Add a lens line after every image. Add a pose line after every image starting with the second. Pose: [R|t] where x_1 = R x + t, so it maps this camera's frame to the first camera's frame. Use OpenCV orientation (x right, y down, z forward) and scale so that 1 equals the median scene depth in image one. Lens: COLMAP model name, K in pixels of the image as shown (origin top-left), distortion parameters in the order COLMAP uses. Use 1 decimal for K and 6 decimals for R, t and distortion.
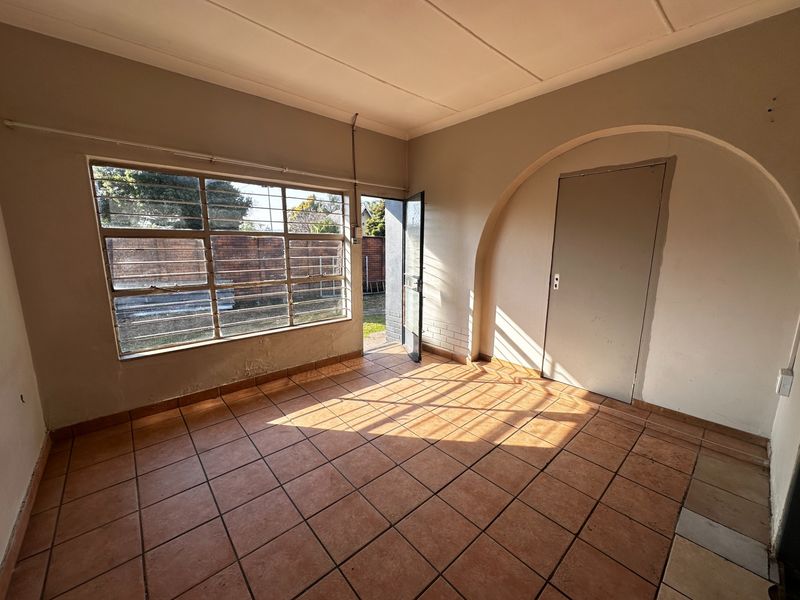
lens RADIAL K [[318.3, 0, 400.1], [0, 318.3, 300.2], [0, 0, 1]] dist [-0.001771, 0.000507]
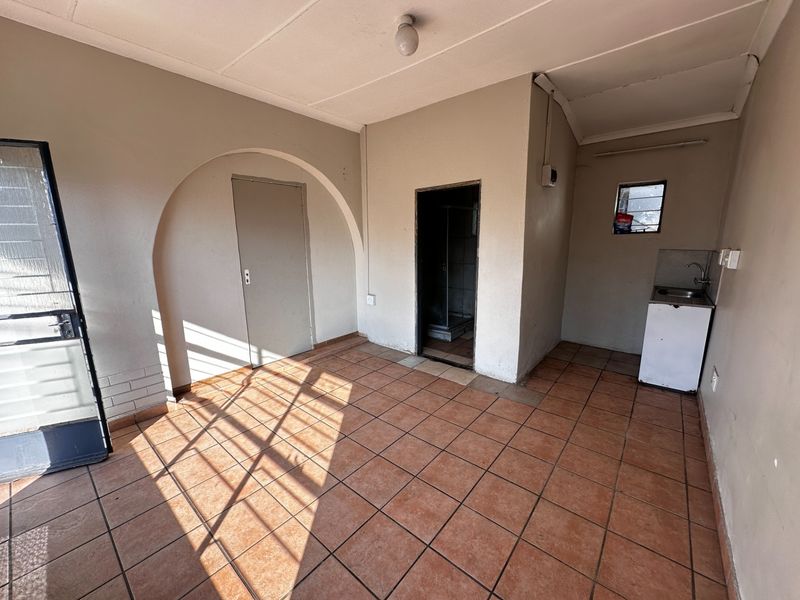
lens RADIAL K [[318.3, 0, 400.3], [0, 318.3, 301.5], [0, 0, 1]] dist [-0.001771, 0.000507]
pose [[-0.151945, -0.199316, 0.968084, -0.675263], [0.177154, 0.958103, 0.225066, -0.137122], [-0.972383, 0.205697, -0.110269, 0.680825]]
